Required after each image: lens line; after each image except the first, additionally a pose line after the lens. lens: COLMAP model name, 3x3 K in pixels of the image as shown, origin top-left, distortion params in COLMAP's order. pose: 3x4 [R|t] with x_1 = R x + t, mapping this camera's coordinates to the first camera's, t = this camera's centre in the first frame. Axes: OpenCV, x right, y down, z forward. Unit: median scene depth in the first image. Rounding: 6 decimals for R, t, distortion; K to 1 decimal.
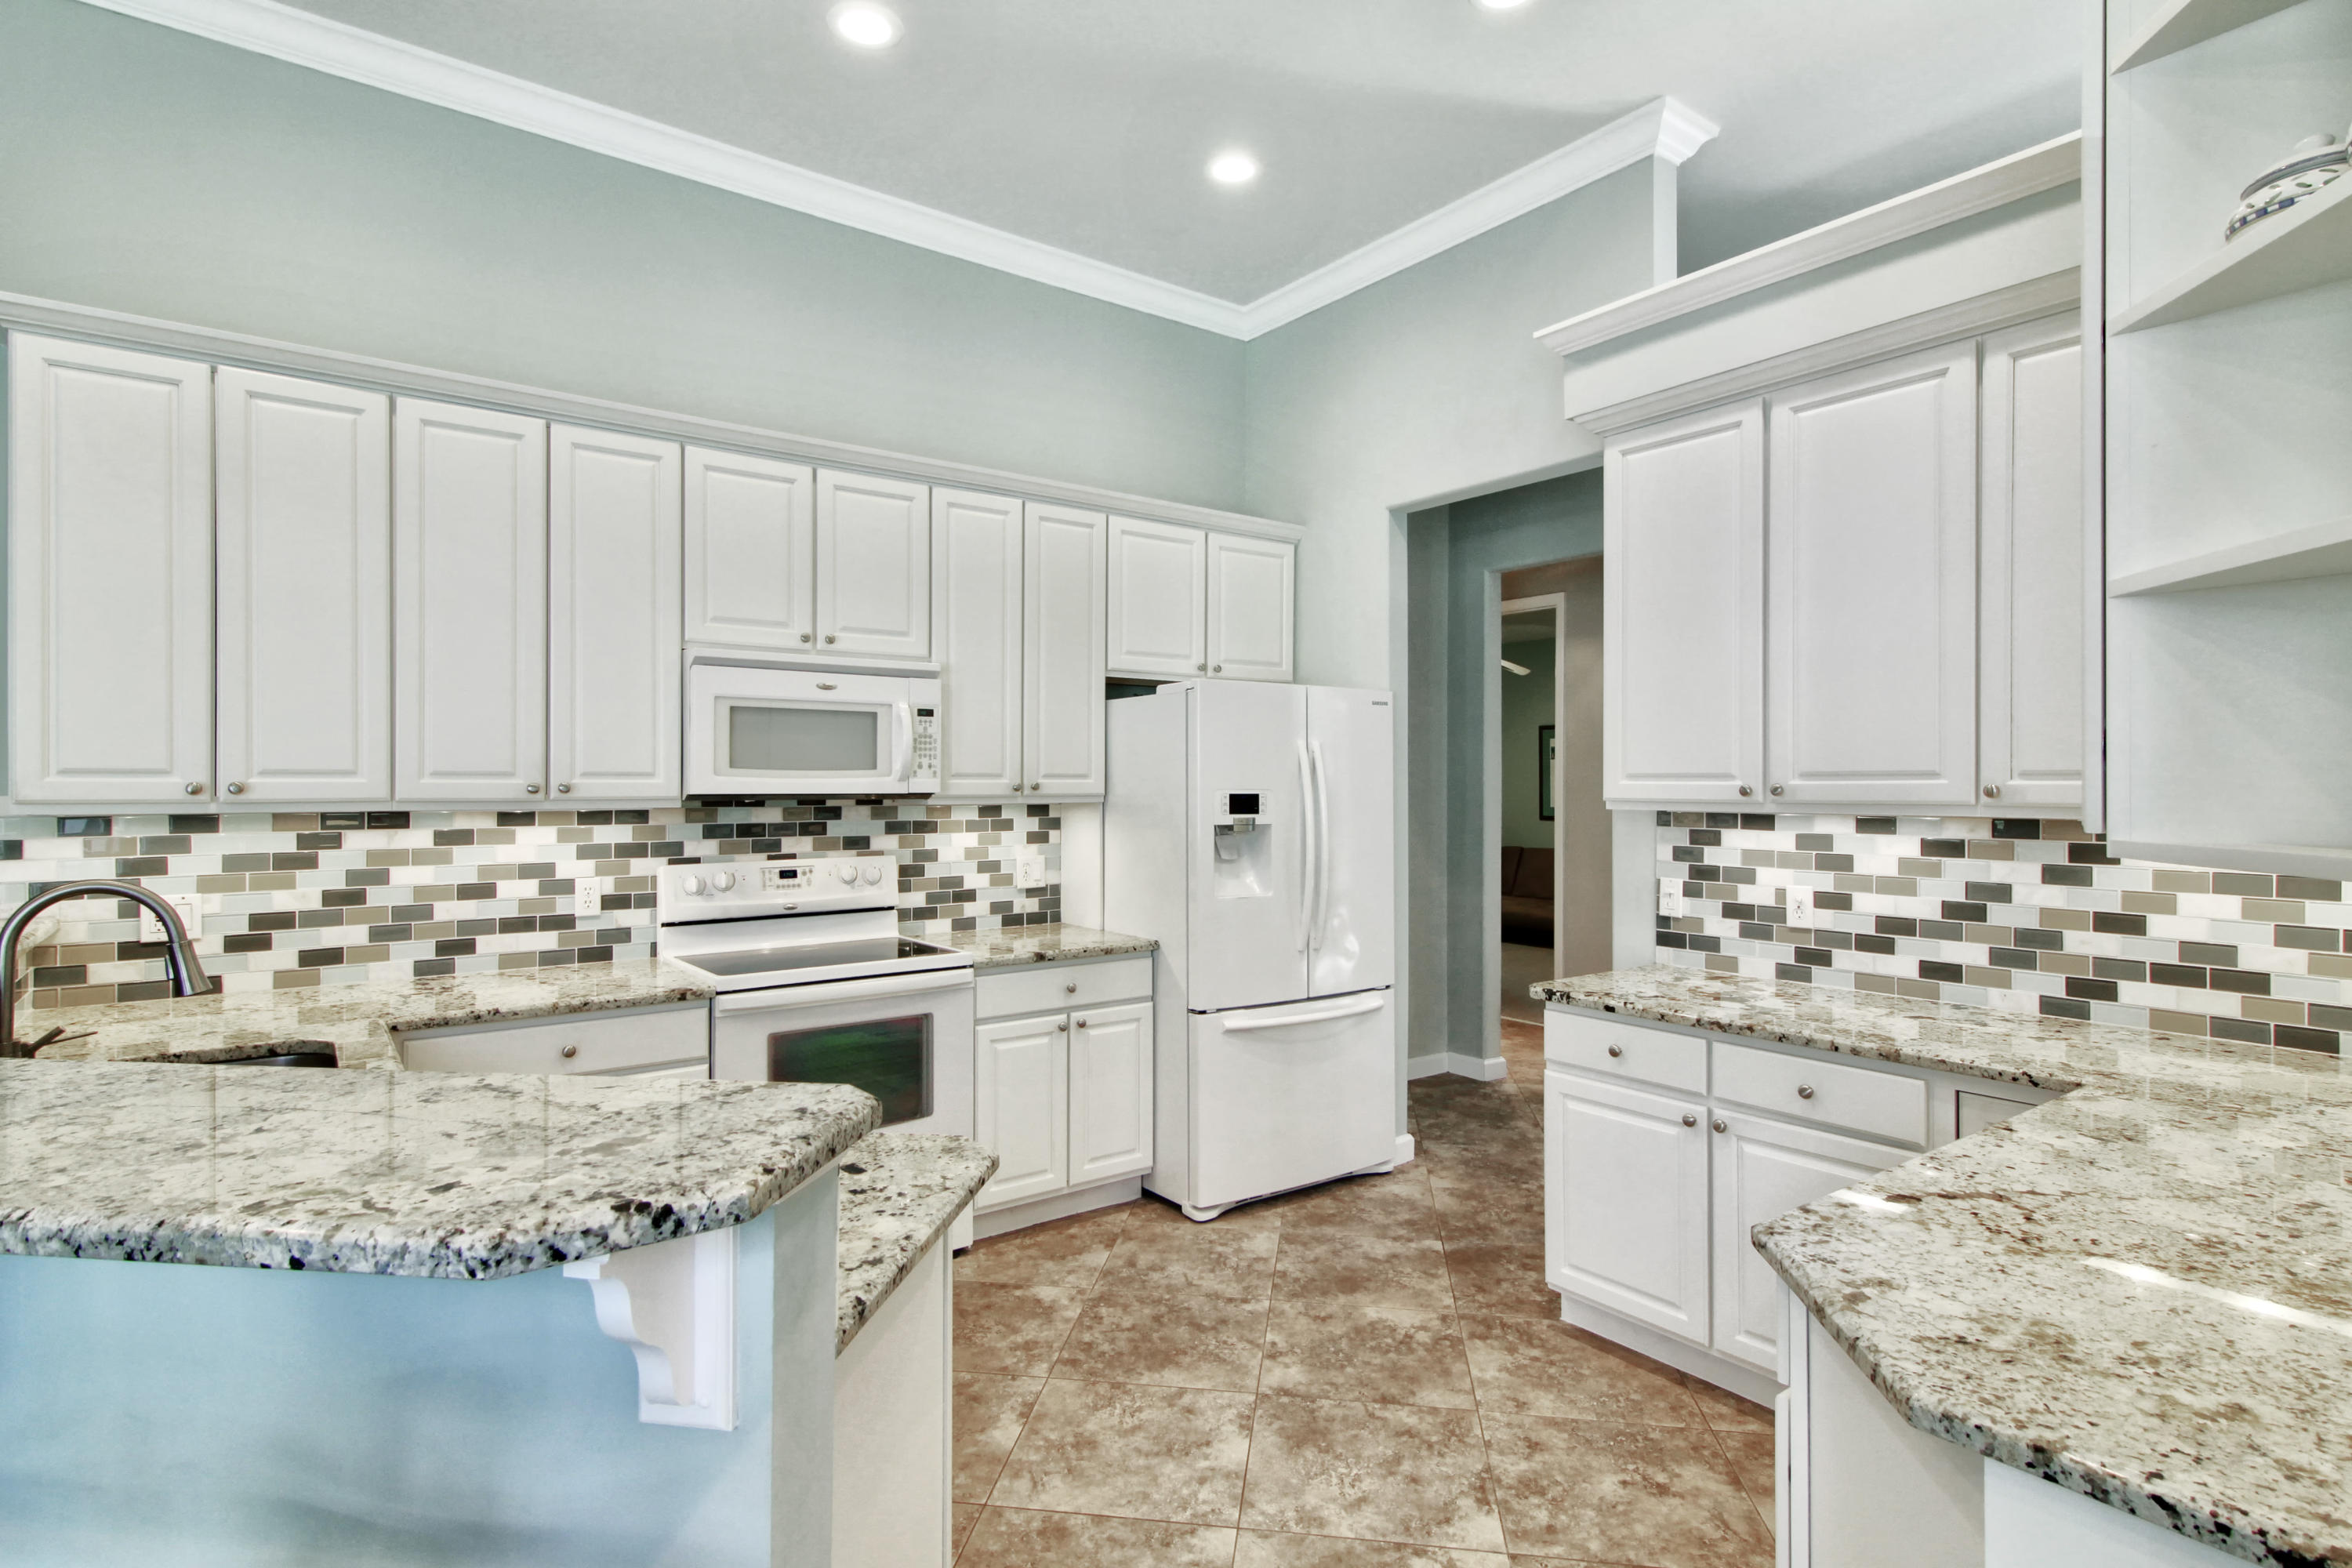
lens RADIAL K [[1182.9, 0, 1176.0], [0, 1182.9, 784.0], [0, 0, 1]] dist [0.024704, -0.011228]
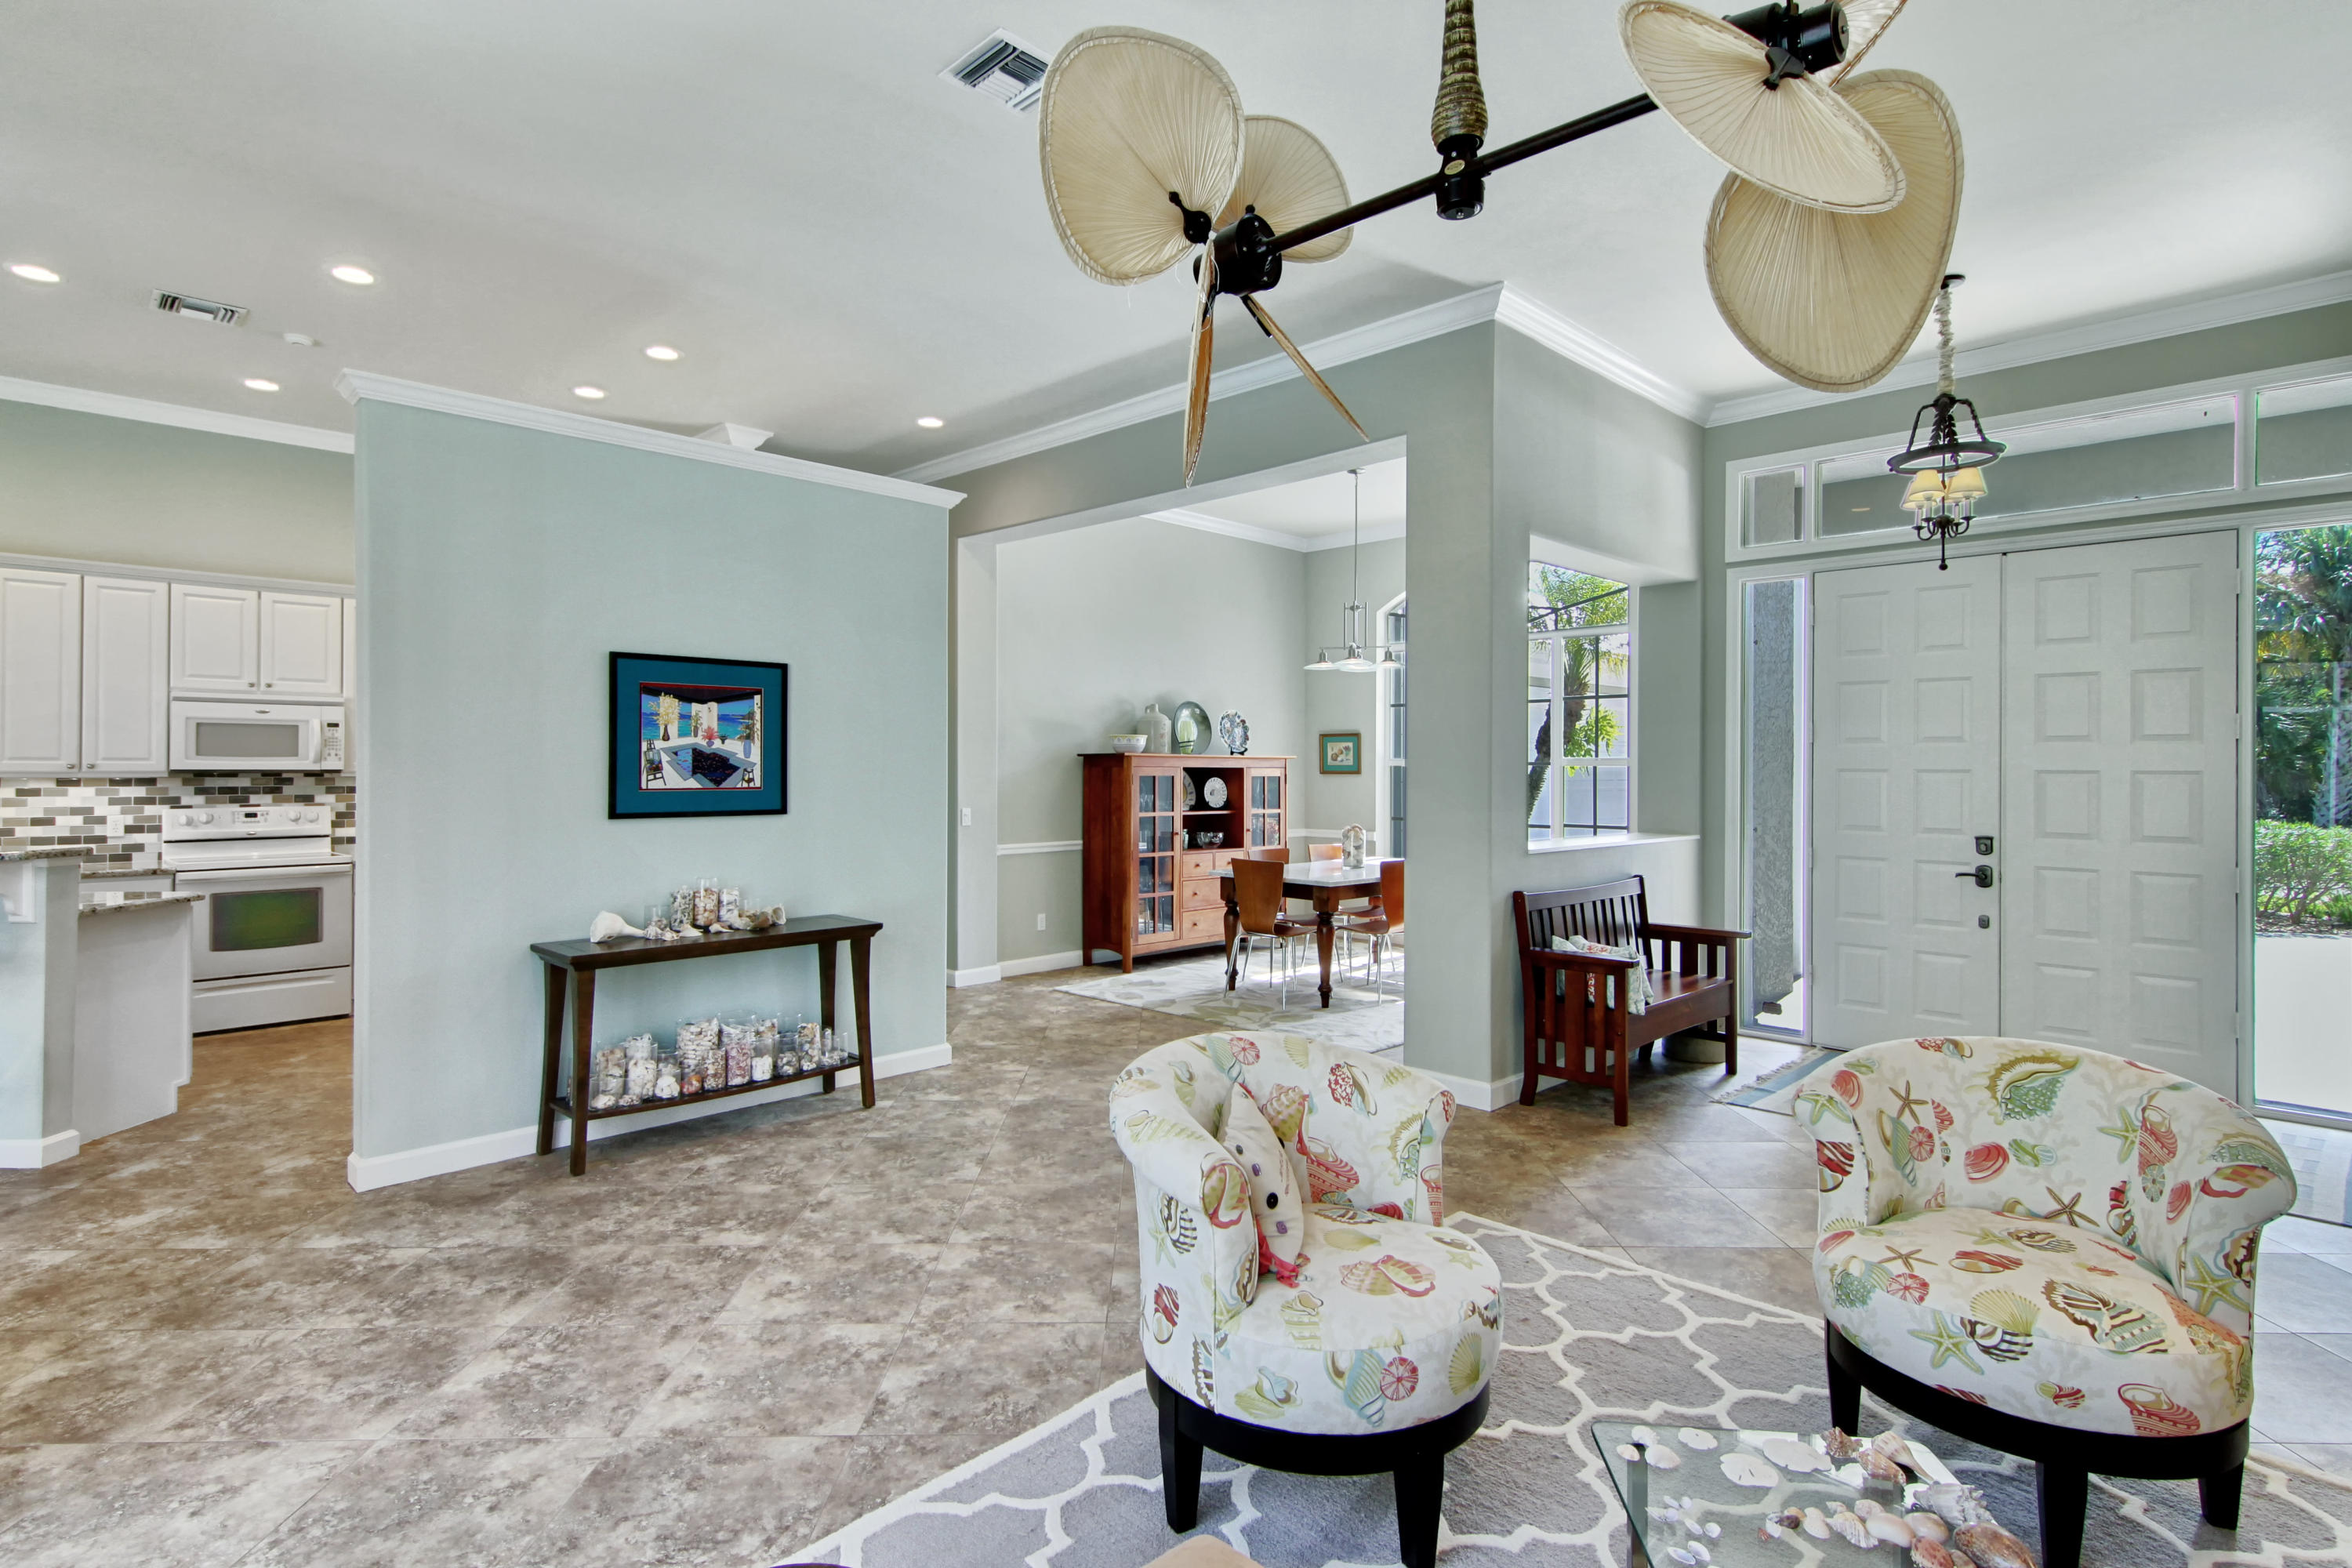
lens RADIAL K [[1199.7, 0, 1173.5], [0, 1199.7, 767.9], [0, 0, 1]] dist [0.014856, -0.001296]
pose [[0.989744, 0.001871, 0.142837, 0.958180], [-0.001651, 0.999997, -0.001658, 0.007147], [-0.142840, 0.001405, 0.989745, -1.213973]]
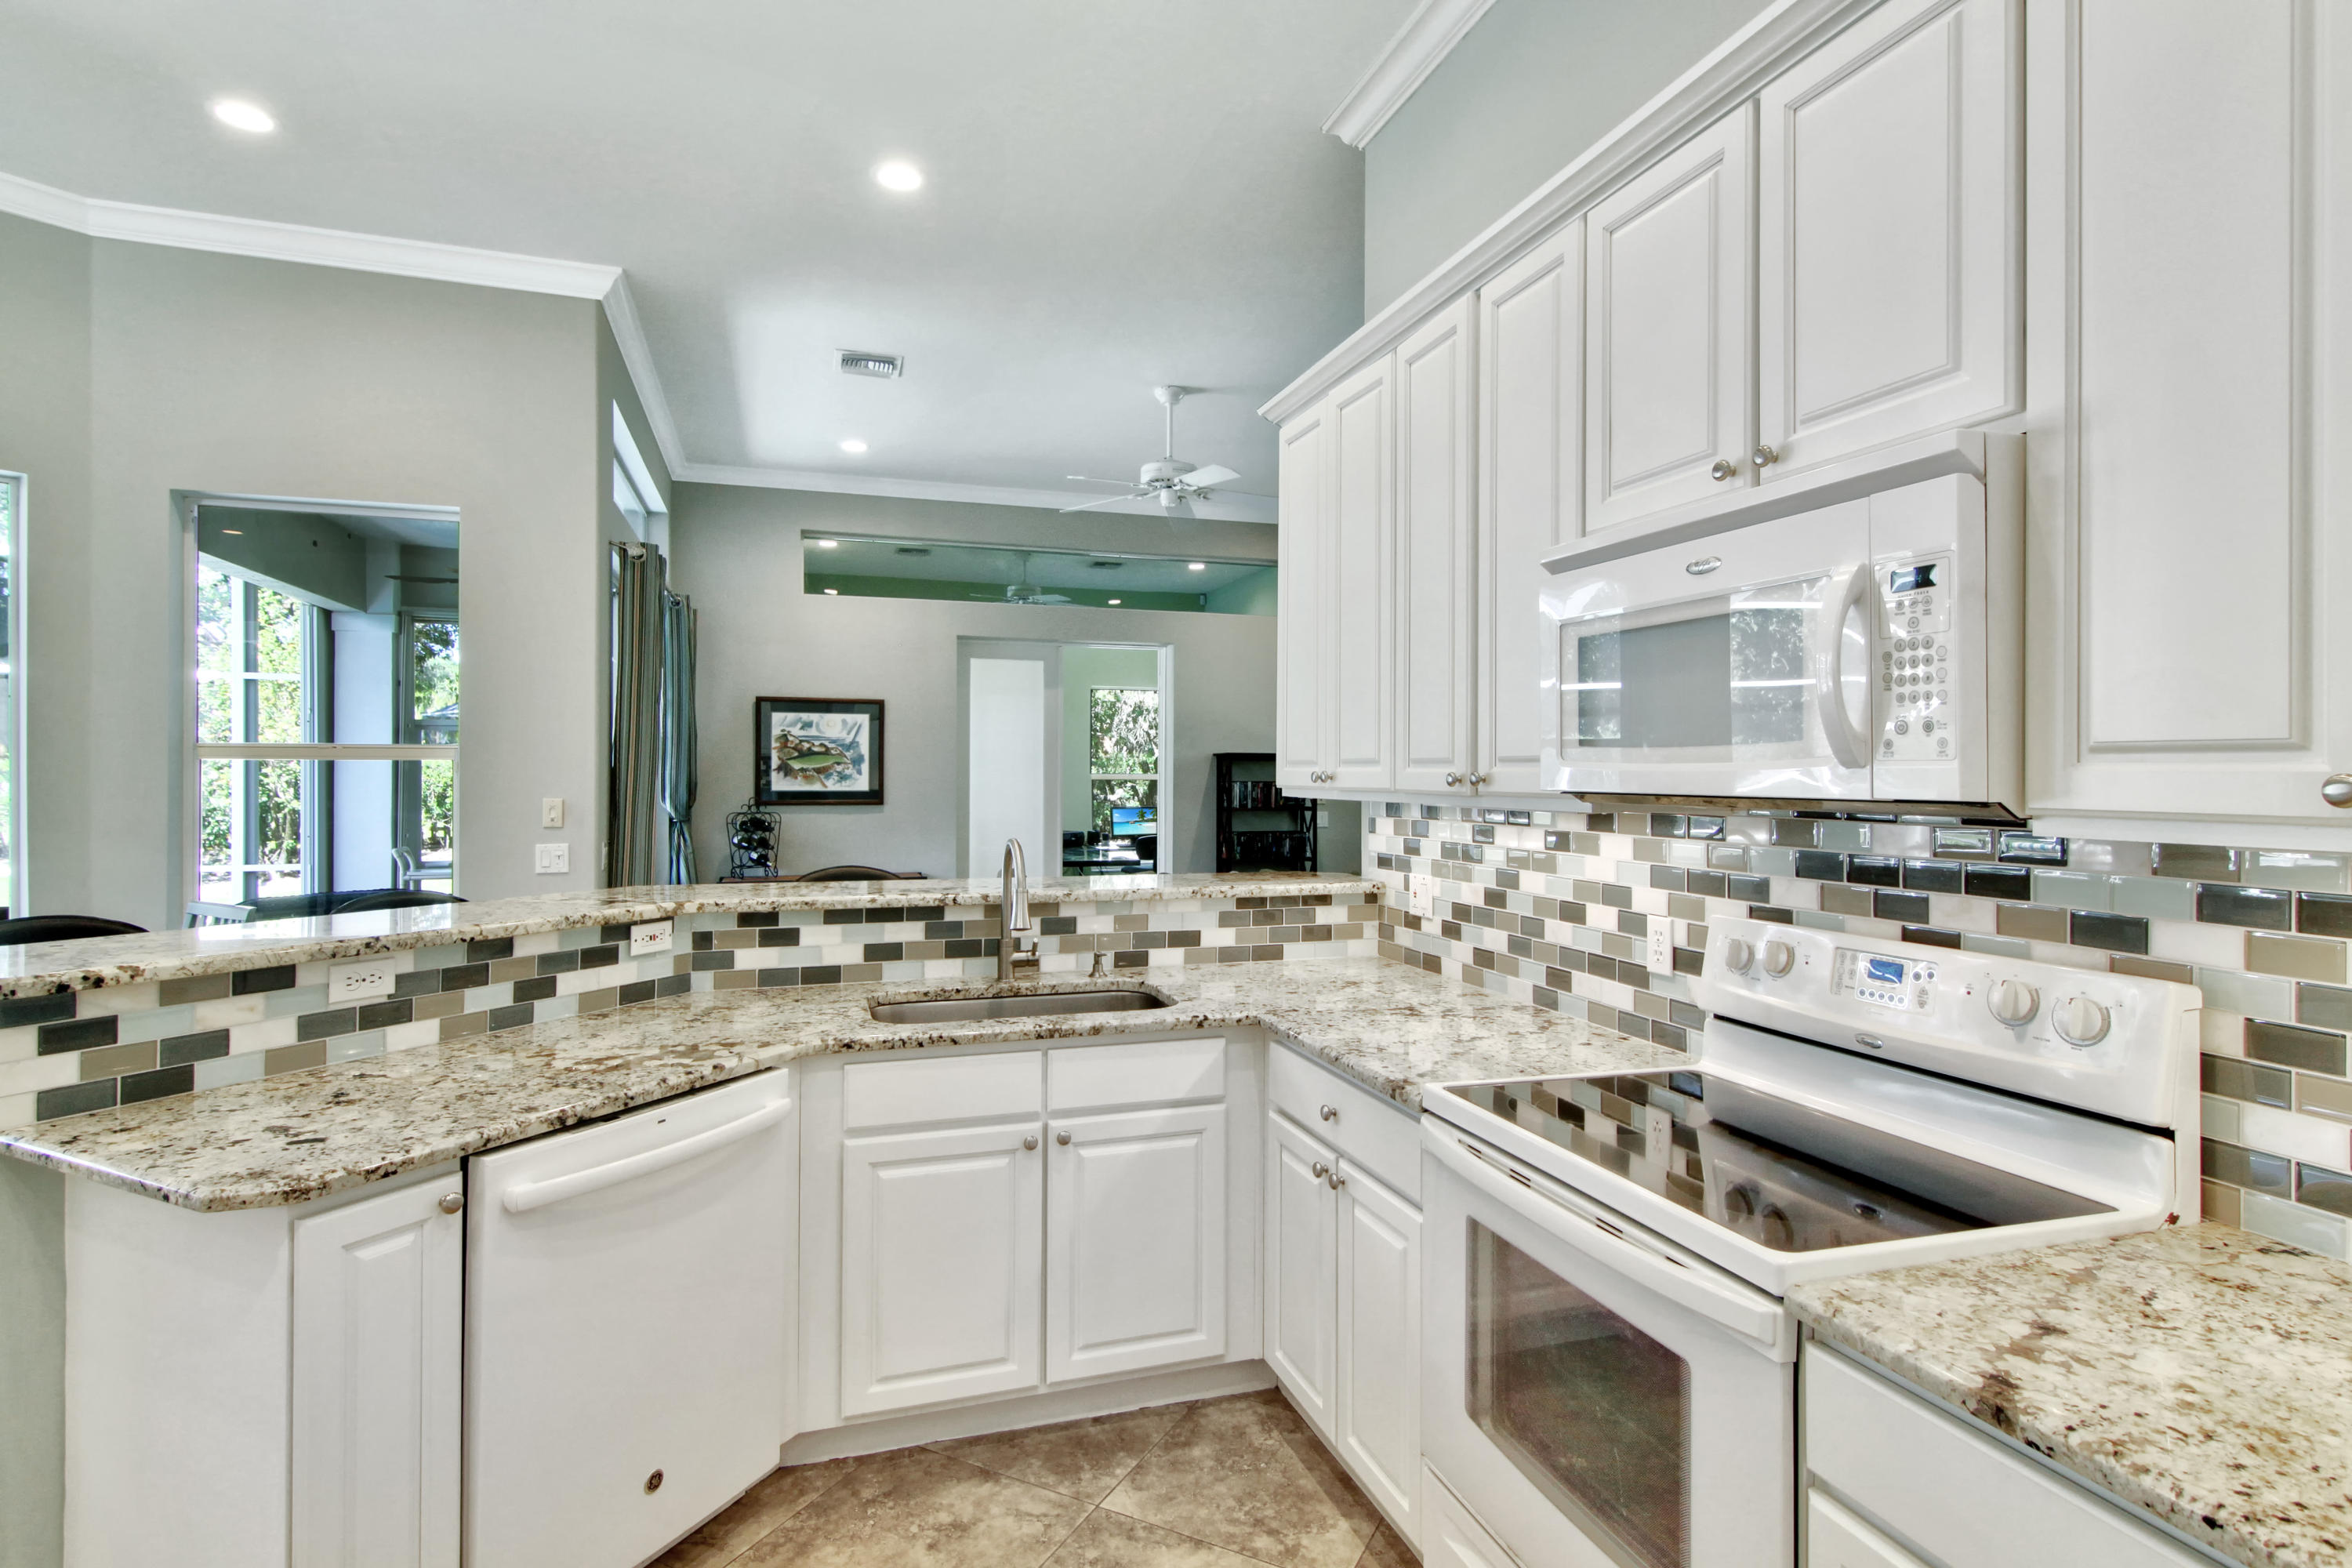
lens RADIAL K [[1182.9, 0, 1176.0], [0, 1182.9, 784.0], [0, 0, 1]] dist [0.024704, -0.011228]
pose [[-0.319679, 0.008953, -0.947484, 0.249879], [-0.003975, 0.999934, 0.010790, -0.001376], [0.947518, 0.007215, -0.319622, 1.086020]]
